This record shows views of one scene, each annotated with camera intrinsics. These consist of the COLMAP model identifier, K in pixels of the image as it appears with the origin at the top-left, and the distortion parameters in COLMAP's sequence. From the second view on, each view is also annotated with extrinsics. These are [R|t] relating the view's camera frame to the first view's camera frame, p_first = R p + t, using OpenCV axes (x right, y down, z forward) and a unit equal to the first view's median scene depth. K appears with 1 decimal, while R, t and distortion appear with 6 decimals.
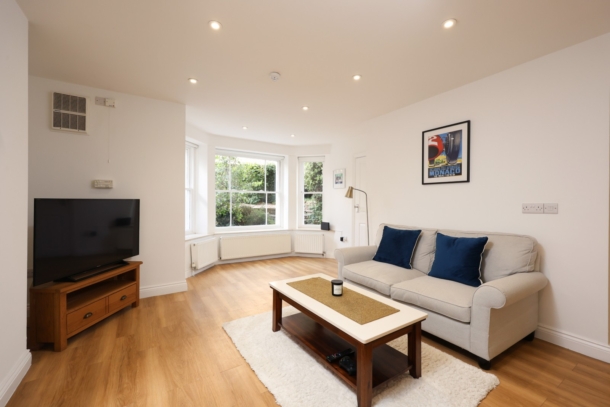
lens RADIAL K [[260.7, 0, 306.5], [0, 260.7, 203.2], [0, 0, 1]] dist [0.001889, 0.000046]
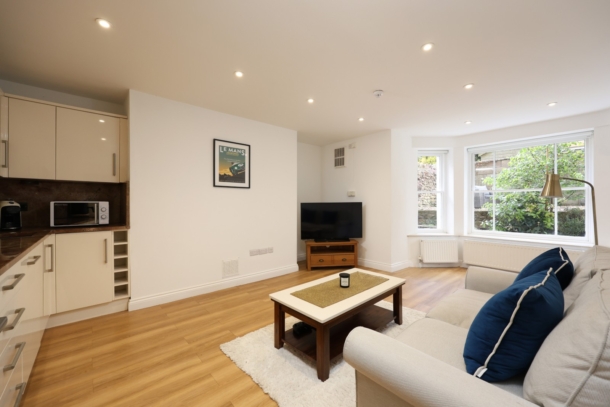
lens RADIAL K [[241.1, 0, 303.7], [0, 241.1, 203.3], [0, 0, 1]] dist [-0.000456, -0.000161]
pose [[0.155890, -0.008057, -0.987742, 0.411591], [0.001972, 0.999967, -0.007846, 0.000518], [0.987772, -0.000725, 0.155901, 0.242528]]
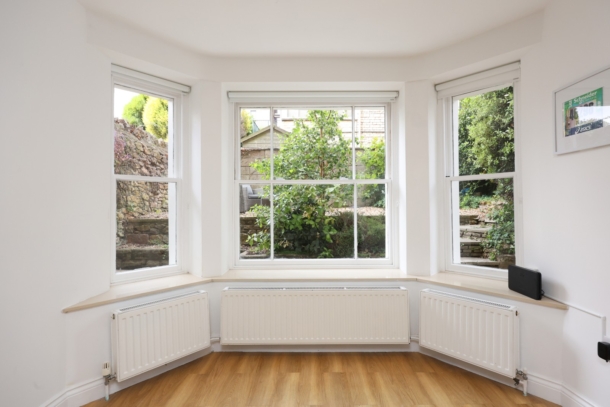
lens RADIAL K [[304.2, 0, 306.0], [0, 304.2, 202.7], [0, 0, 1]] dist [-0.025162, -0.000495]
pose [[0.840703, -0.015379, -0.541278, 0.048744], [0.010475, 0.999871, -0.012140, -0.003557], [0.541395, 0.004537, 0.840756, 0.587273]]
